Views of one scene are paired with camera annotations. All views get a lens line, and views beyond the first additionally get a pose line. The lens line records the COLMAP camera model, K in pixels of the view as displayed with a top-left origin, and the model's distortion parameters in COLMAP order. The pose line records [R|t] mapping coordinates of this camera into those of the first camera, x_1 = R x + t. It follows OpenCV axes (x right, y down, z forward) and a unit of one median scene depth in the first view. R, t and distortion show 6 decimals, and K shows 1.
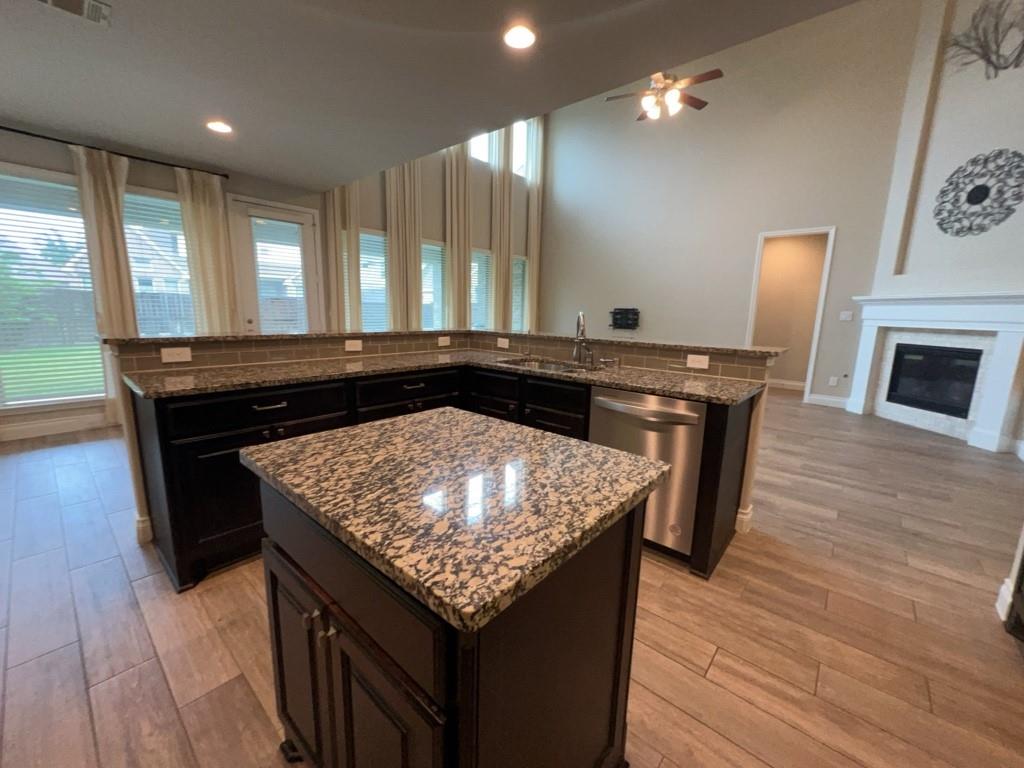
lens RADIAL K [[404.5, 0, 510.4], [0, 404.5, 388.9], [0, 0, 1]] dist [0.001525, 0.000149]
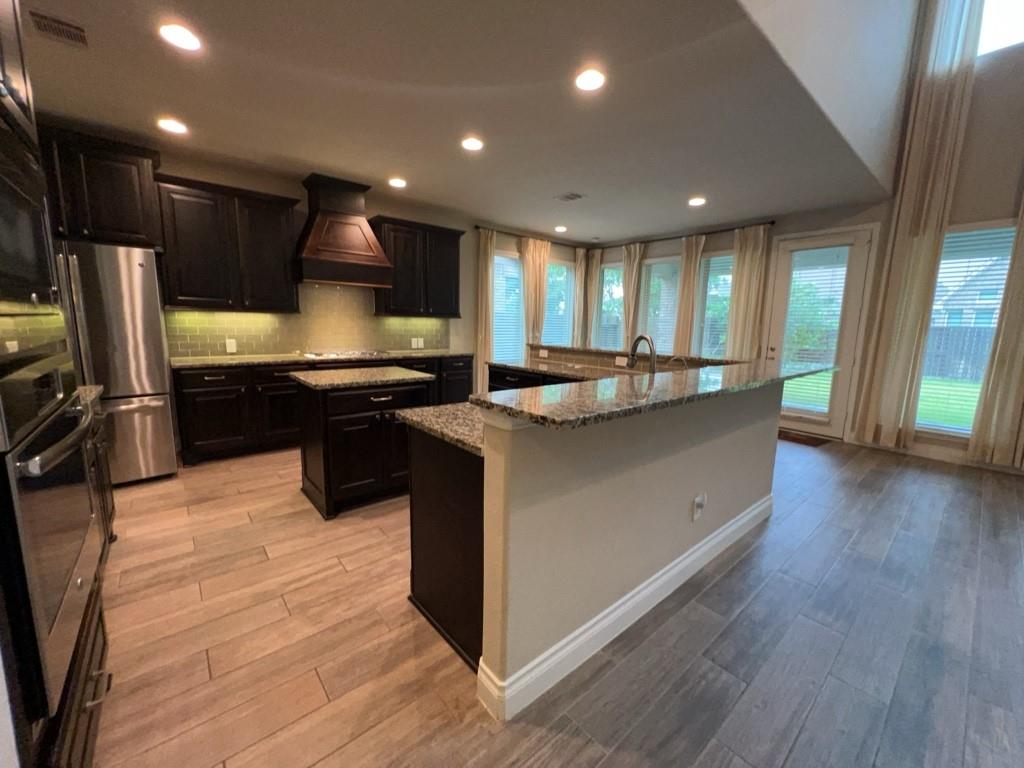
lens RADIAL K [[404.5, 0, 510.4], [0, 404.5, 388.9], [0, 0, 1]] dist [0.001525, 0.000149]
pose [[-0.157602, 0.127472, -0.979241, 0.608333], [-0.218082, 0.962657, 0.160412, -0.101492], [0.963121, 0.238836, -0.123917, 0.564086]]
